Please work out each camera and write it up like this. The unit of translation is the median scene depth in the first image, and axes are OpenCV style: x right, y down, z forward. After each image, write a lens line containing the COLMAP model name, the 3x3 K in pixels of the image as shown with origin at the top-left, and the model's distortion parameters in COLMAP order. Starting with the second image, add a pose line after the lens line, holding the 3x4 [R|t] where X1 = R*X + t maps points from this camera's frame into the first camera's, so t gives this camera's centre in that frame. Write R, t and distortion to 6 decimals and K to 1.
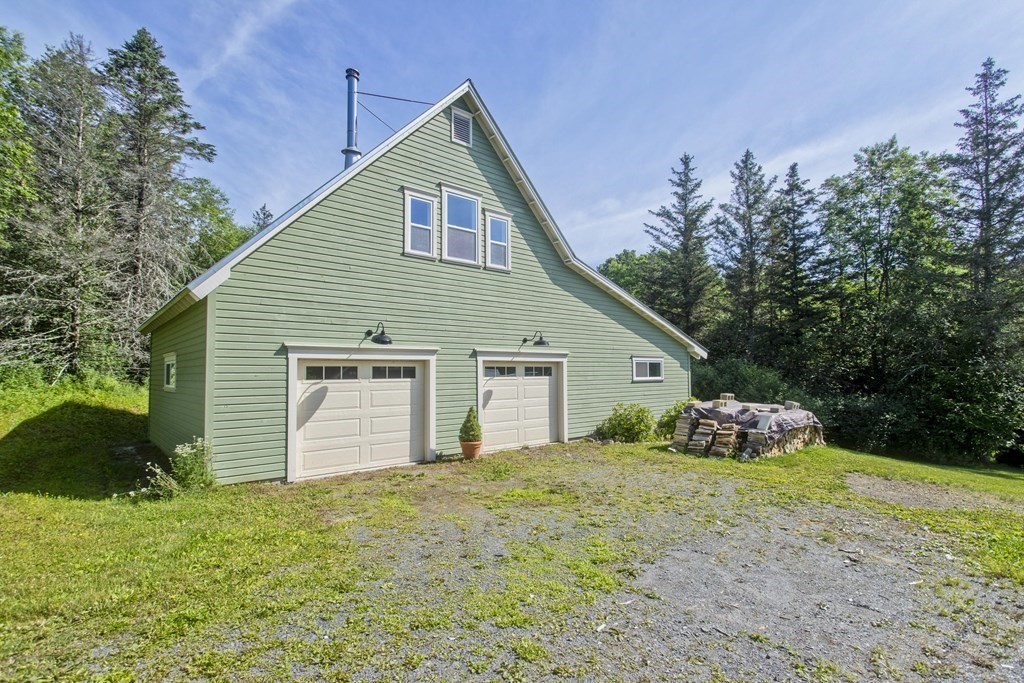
lens RADIAL K [[498.7, 0, 510.7], [0, 498.7, 341.3], [0, 0, 1]] dist [-0.046746, 0.004492]
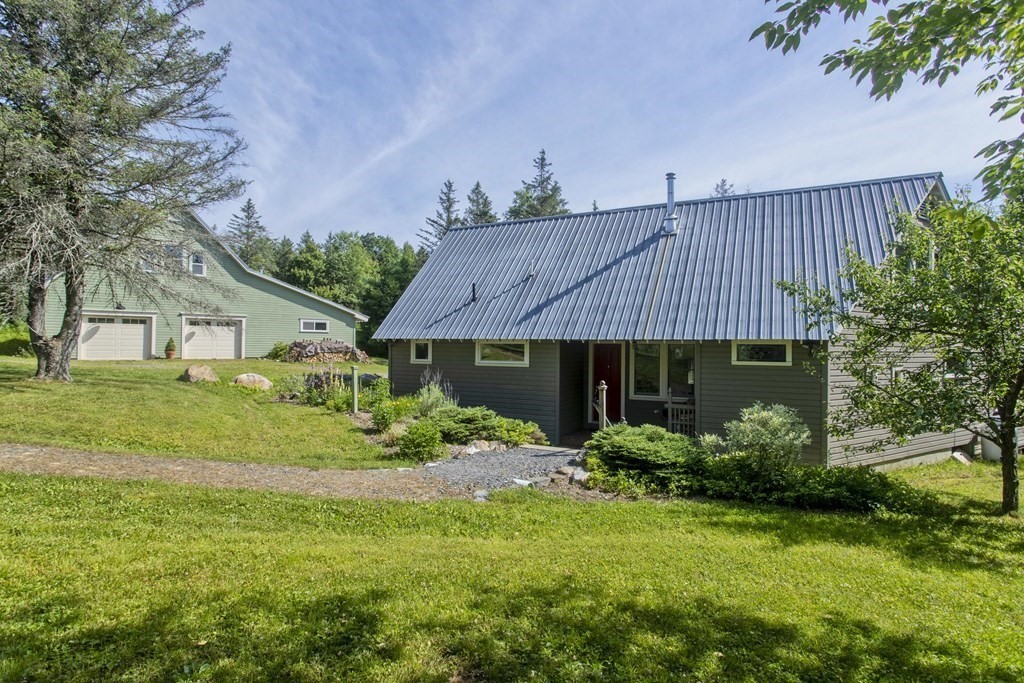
lens RADIAL K [[538.9, 0, 513.6], [0, 538.9, 343.4], [0, 0, 1]] dist [0.001644, 0.000168]
pose [[0.998787, 0.019422, -0.045253, 1.345806], [-0.016714, 0.998090, 0.059476, -0.013469], [0.046321, -0.058648, 0.997203, -1.189422]]
